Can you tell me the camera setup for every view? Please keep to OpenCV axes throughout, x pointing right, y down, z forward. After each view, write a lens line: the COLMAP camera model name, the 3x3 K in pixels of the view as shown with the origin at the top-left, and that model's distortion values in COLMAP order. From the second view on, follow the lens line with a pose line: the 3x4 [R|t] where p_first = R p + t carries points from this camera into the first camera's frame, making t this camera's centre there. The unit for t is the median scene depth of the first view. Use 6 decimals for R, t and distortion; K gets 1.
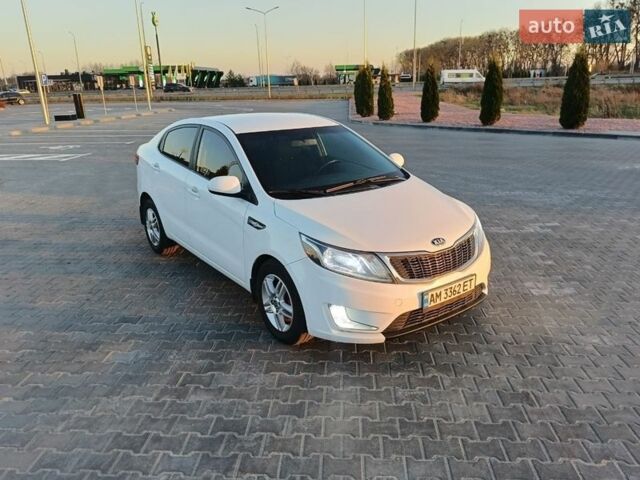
lens RADIAL K [[495.6, 0, 325.3], [0, 495.6, 238.8], [0, 0, 1]] dist [0.060212, -0.082410]
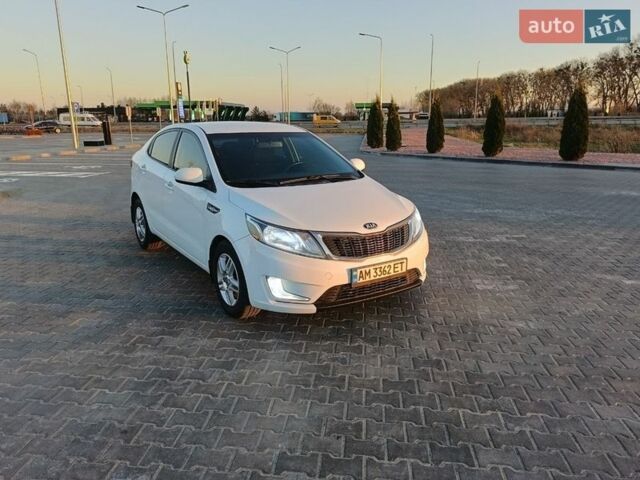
lens RADIAL K [[486.3, 0, 320.0], [0, 486.3, 240.0], [0, 0, 1]] dist [0.065431, -0.089347]
pose [[0.998395, 0.028676, -0.048836, 0.152510], [-0.031676, 0.997586, -0.061802, 0.097954], [0.046946, 0.063250, 0.996893, -0.077035]]
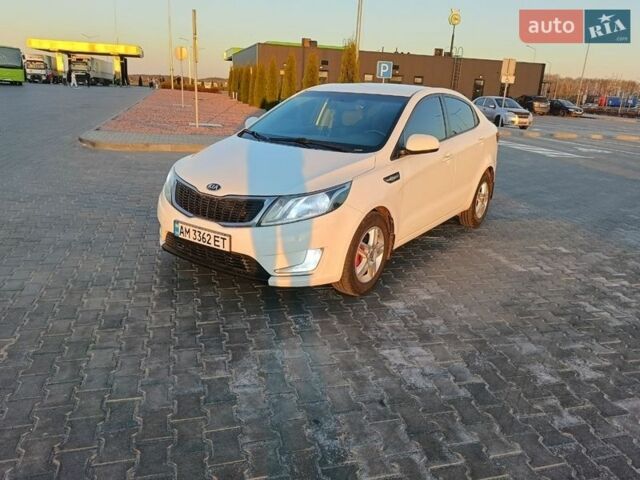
lens RADIAL K [[486.3, 0, 320.0], [0, 486.3, 240.0], [0, 0, 1]] dist [0.065431, -0.089347]
pose [[0.313017, 0.316551, -0.895442, 1.101175], [-0.340589, 0.917525, 0.205299, -0.156296], [0.886578, 0.240715, 0.395015, 0.747597]]
